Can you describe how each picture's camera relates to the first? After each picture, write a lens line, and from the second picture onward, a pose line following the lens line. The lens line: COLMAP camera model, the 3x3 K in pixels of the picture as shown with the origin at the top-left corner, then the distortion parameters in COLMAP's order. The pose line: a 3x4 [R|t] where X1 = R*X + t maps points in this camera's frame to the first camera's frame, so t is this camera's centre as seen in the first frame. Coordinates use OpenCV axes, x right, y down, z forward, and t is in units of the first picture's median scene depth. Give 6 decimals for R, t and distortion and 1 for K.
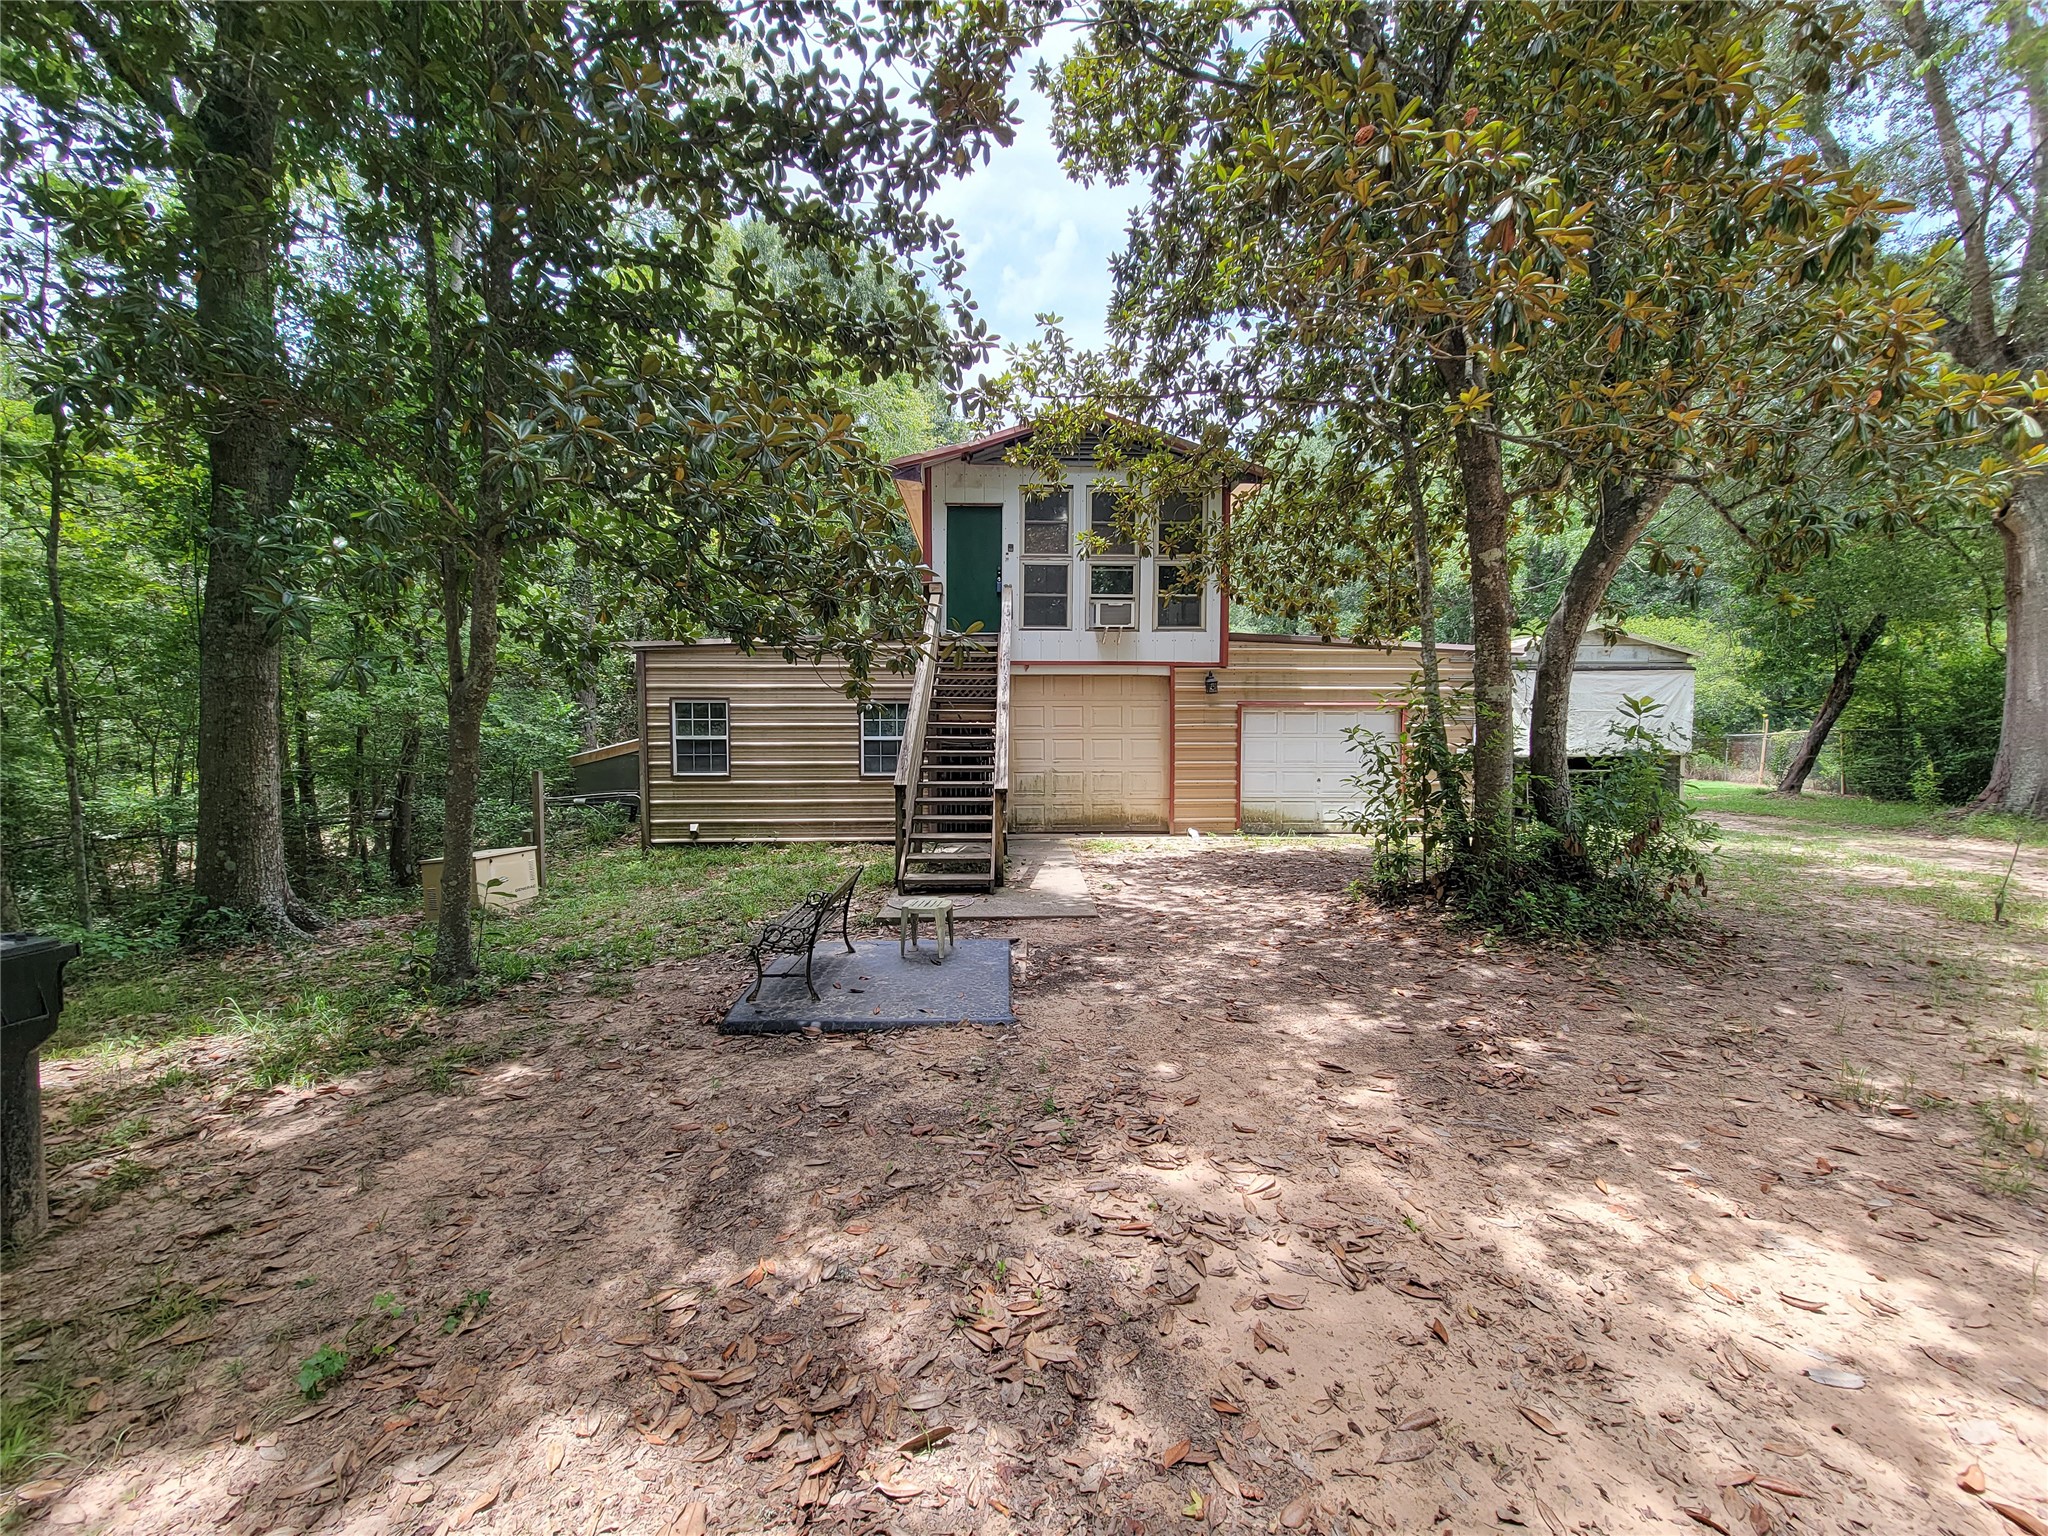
lens RADIAL K [[835.3, 0, 1025.4], [0, 835.3, 770.9], [0, 0, 1]] dist [-0.000504, -0.000273]
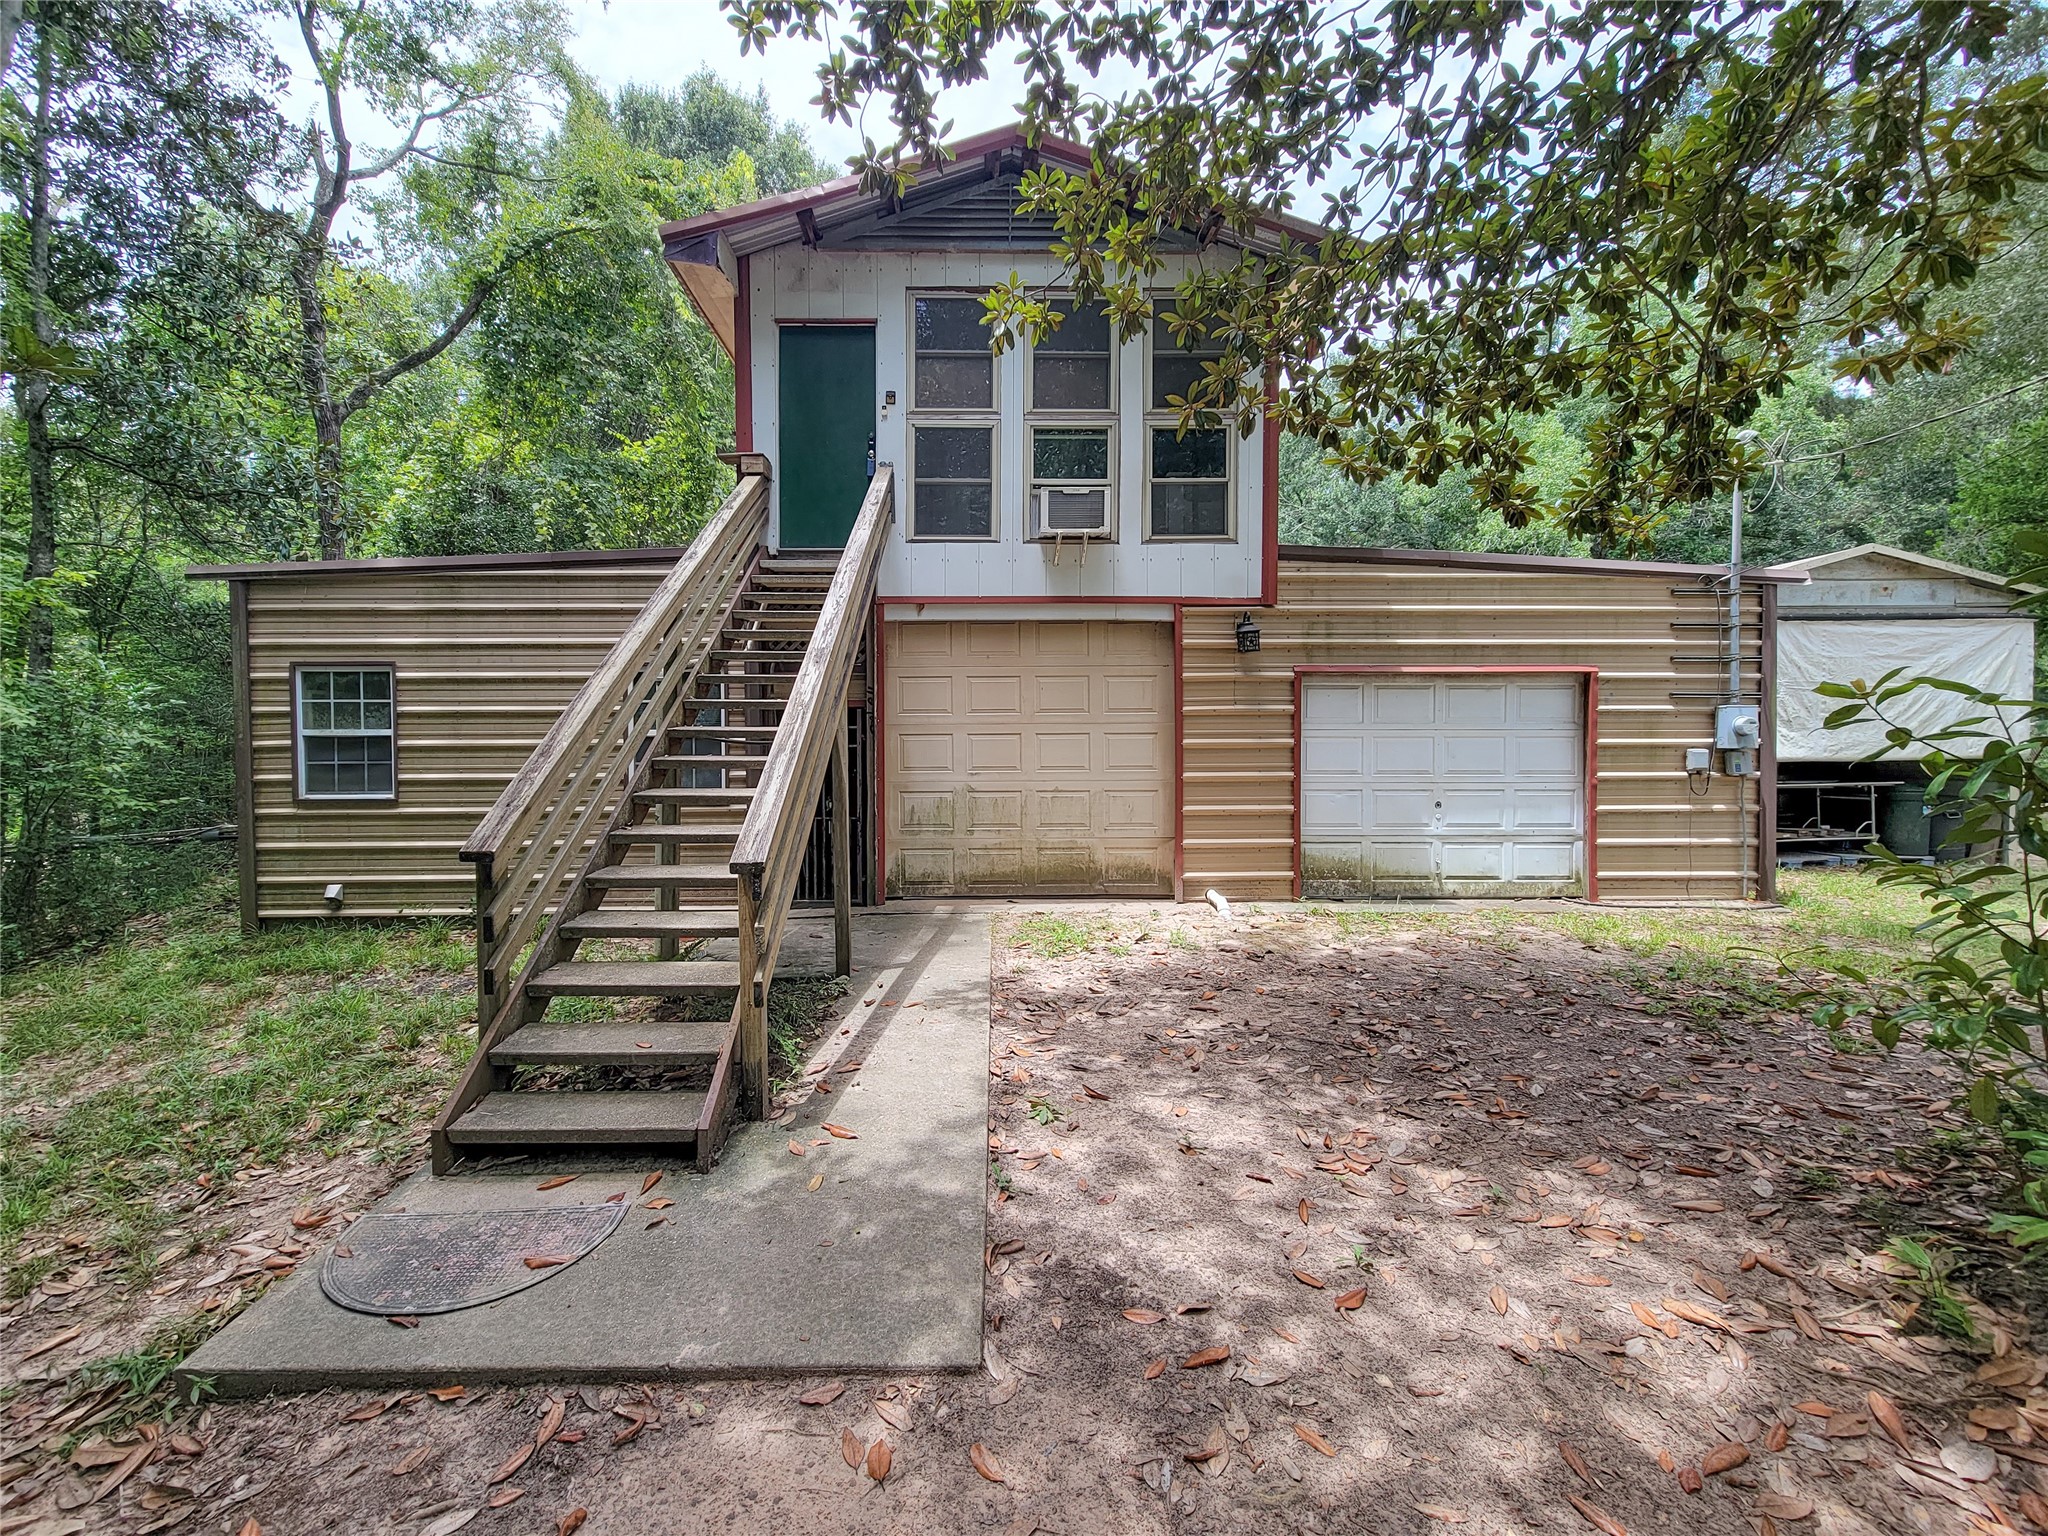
lens RADIAL K [[867.1, 0, 966.8], [0, 867.1, 759.0], [0, 0, 1]] dist [0.000038, -0.000060]
pose [[0.999406, -0.002061, -0.034400, 0.054767], [0.001469, 0.999851, -0.017216, -0.010927], [0.034430, 0.017155, 0.999260, 0.425883]]
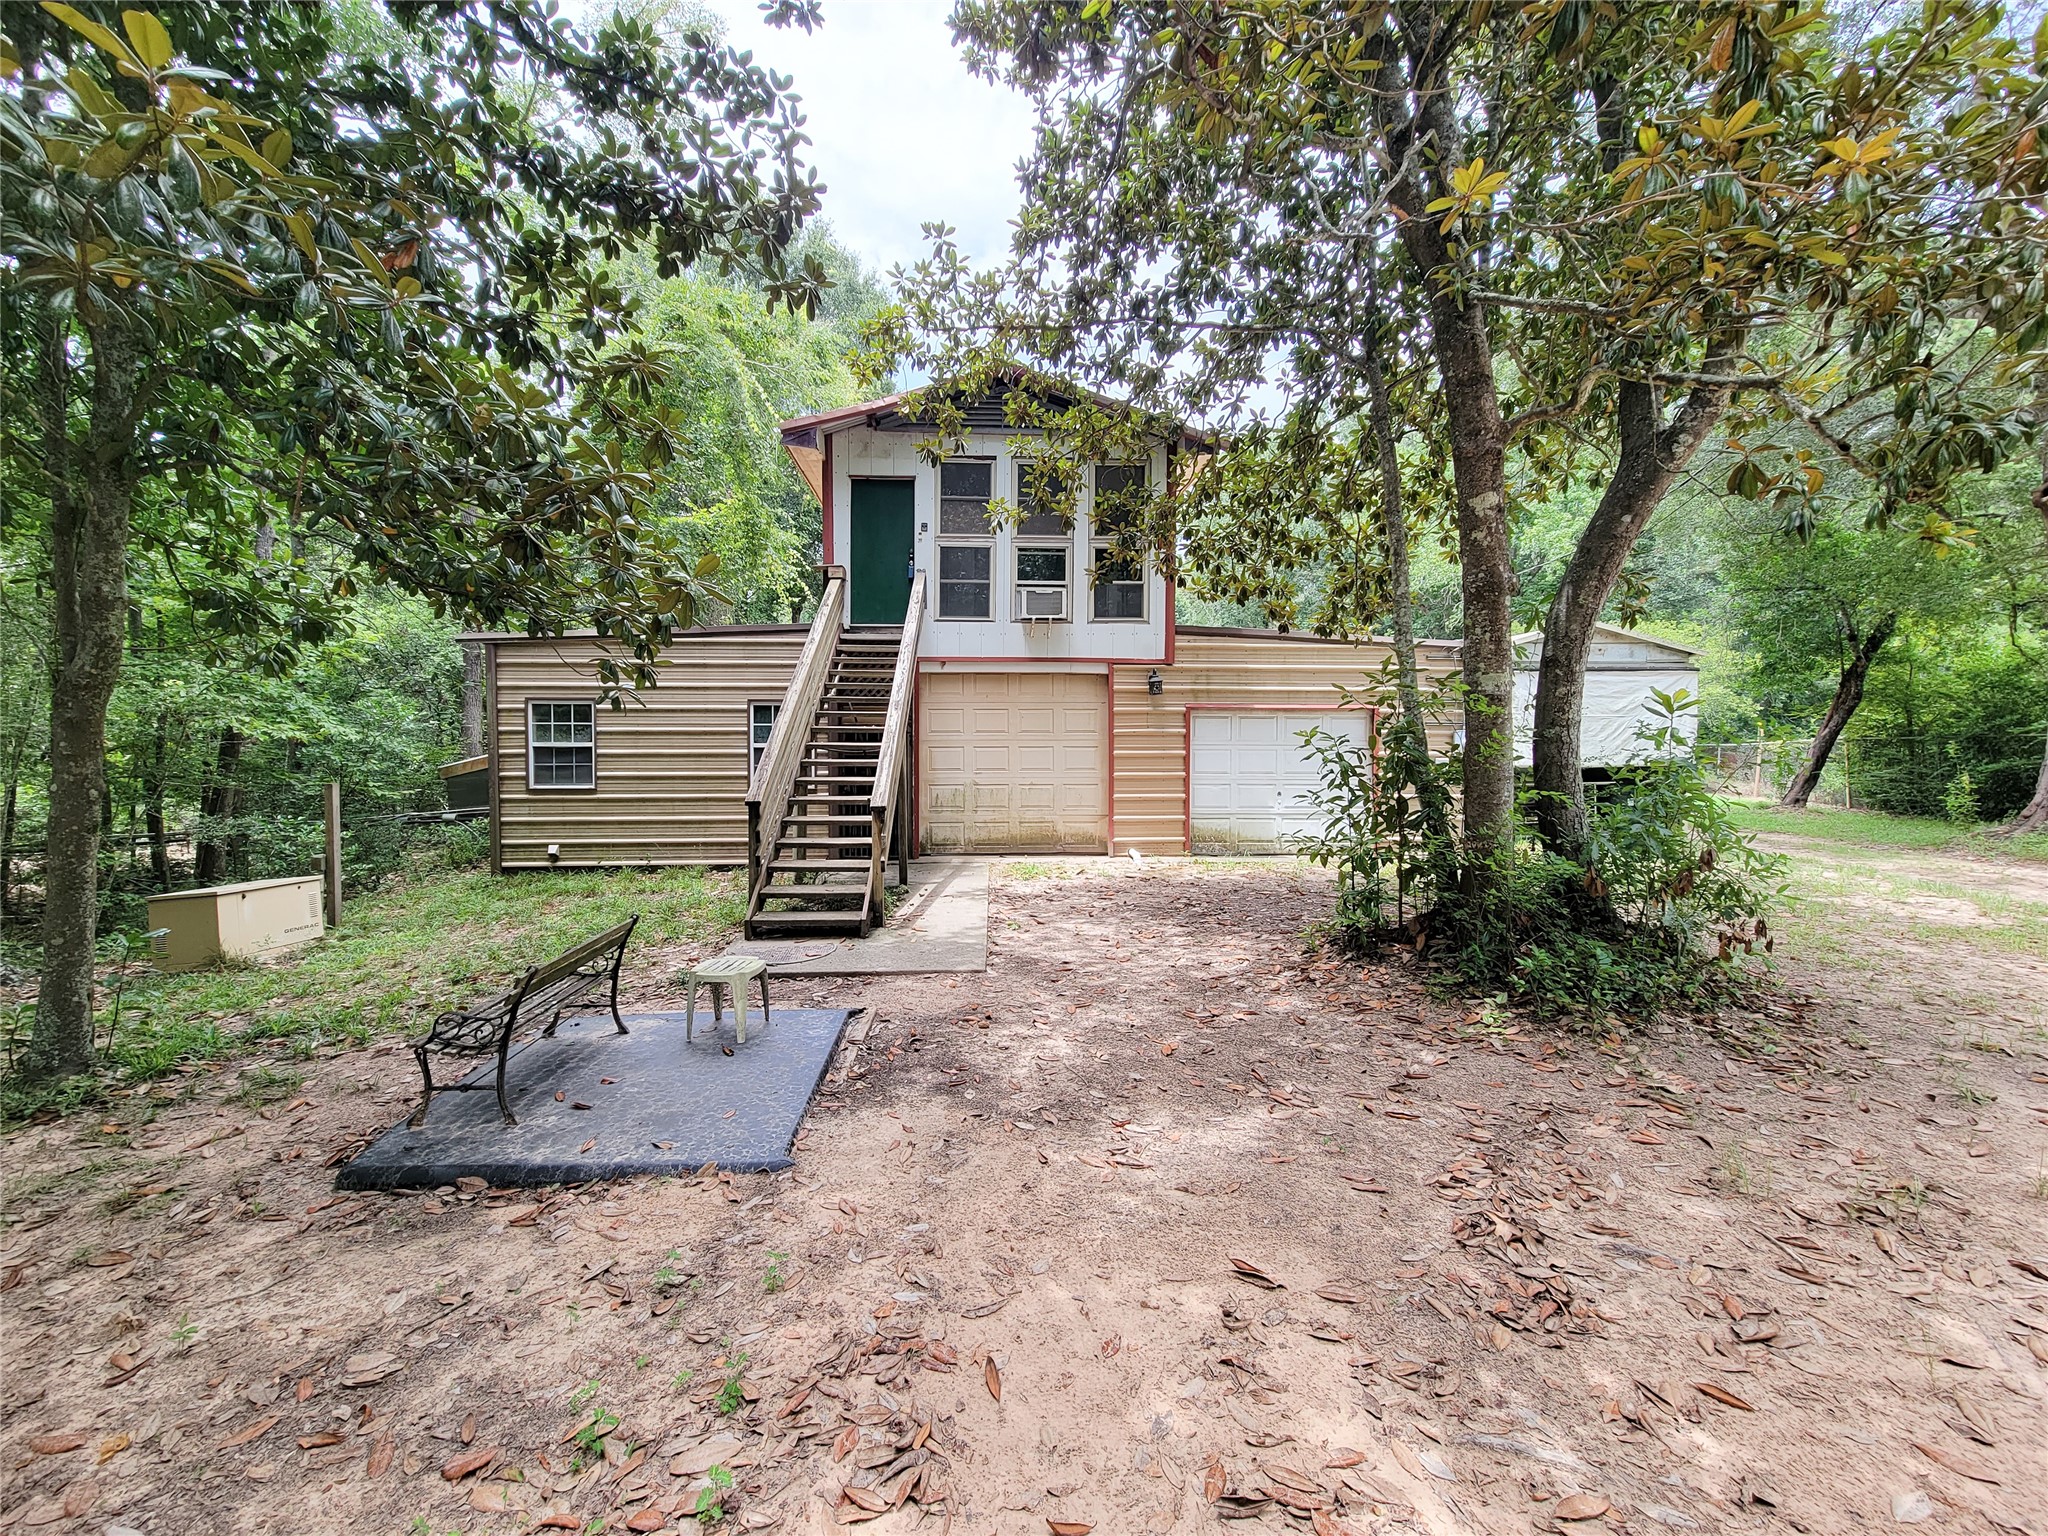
lens RADIAL K [[851.1, 0, 1005.2], [0, 851.1, 766.1], [0, 0, 1]] dist [0.000469, -0.000252]
pose [[0.999922, 0.000753, 0.012456, 0.056831], [-0.000526, 0.999833, -0.018267, -0.001570], [-0.012468, 0.018259, 0.999756, 0.119371]]
